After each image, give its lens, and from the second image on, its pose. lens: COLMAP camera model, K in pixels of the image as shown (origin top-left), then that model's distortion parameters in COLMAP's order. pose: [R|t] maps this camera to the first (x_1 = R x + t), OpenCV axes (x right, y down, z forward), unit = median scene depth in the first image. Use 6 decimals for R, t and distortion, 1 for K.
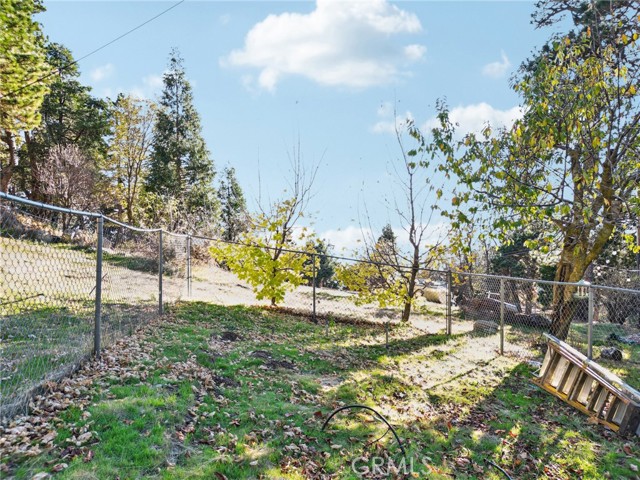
lens RADIAL K [[443.8, 0, 320.0], [0, 443.8, 240.0], [0, 0, 1]] dist [0.094628, 0.000266]
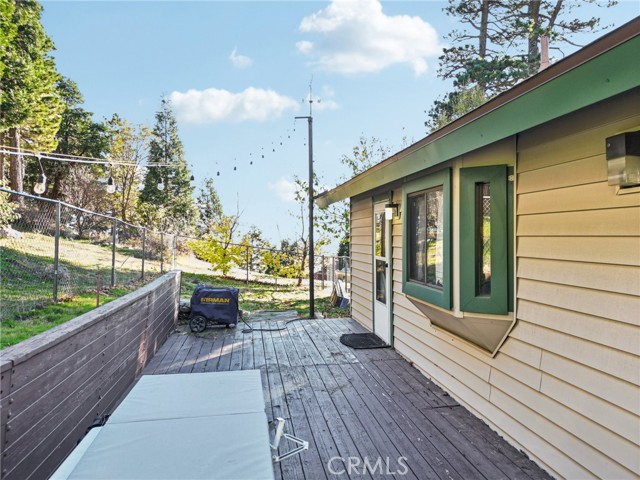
lens RADIAL K [[443.8, 0, 320.0], [0, 443.8, 240.0], [0, 0, 1]] dist [0.094628, 0.000266]
pose [[0.999423, 0.006450, 0.033340, 0.090867], [-0.006424, 0.999979, -0.000864, 0.003178], [-0.033345, 0.000649, 0.999444, -0.327547]]
